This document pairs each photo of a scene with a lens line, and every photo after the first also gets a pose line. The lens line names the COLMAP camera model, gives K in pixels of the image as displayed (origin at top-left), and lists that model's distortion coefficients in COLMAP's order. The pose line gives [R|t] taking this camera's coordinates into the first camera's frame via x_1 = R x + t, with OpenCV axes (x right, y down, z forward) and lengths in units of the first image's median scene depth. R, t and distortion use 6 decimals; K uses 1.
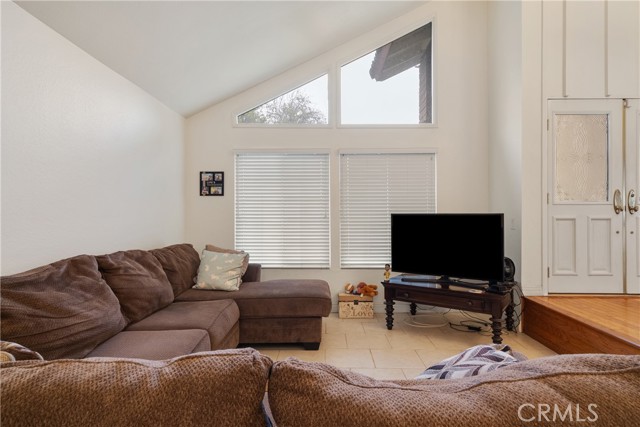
lens RADIAL K [[358.5, 0, 318.5], [0, 358.5, 211.4], [0, 0, 1]] dist [0.003517, 0.000648]
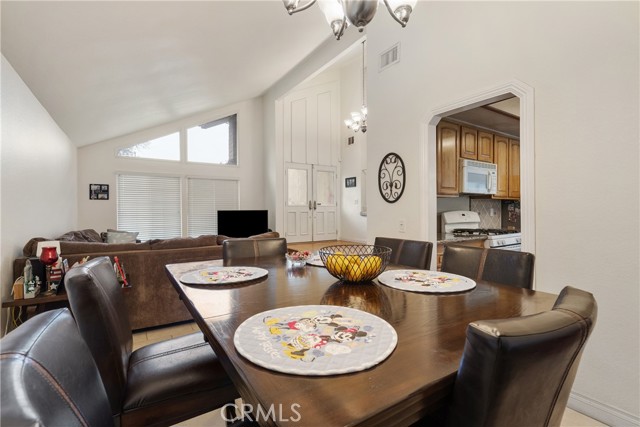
lens RADIAL K [[294.3, 0, 321.3], [0, 294.3, 210.0], [0, 0, 1]] dist [-0.002029, -0.000174]
pose [[0.828230, -0.004128, 0.560373, -0.241203], [0.001599, 0.999986, 0.005003, -0.003270], [-0.560385, -0.003248, 0.828226, -0.698606]]
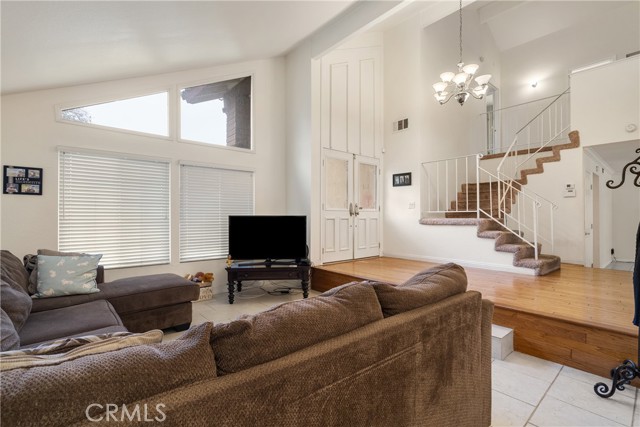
lens RADIAL K [[294.3, 0, 321.8], [0, 294.3, 213.3], [0, 0, 1]] dist [-0.002029, -0.000174]
pose [[0.747223, 0.008162, 0.664524, -0.258646], [-0.007065, 0.999966, -0.004337, 0.000333], [-0.664536, -0.001455, 0.747255, -0.023215]]
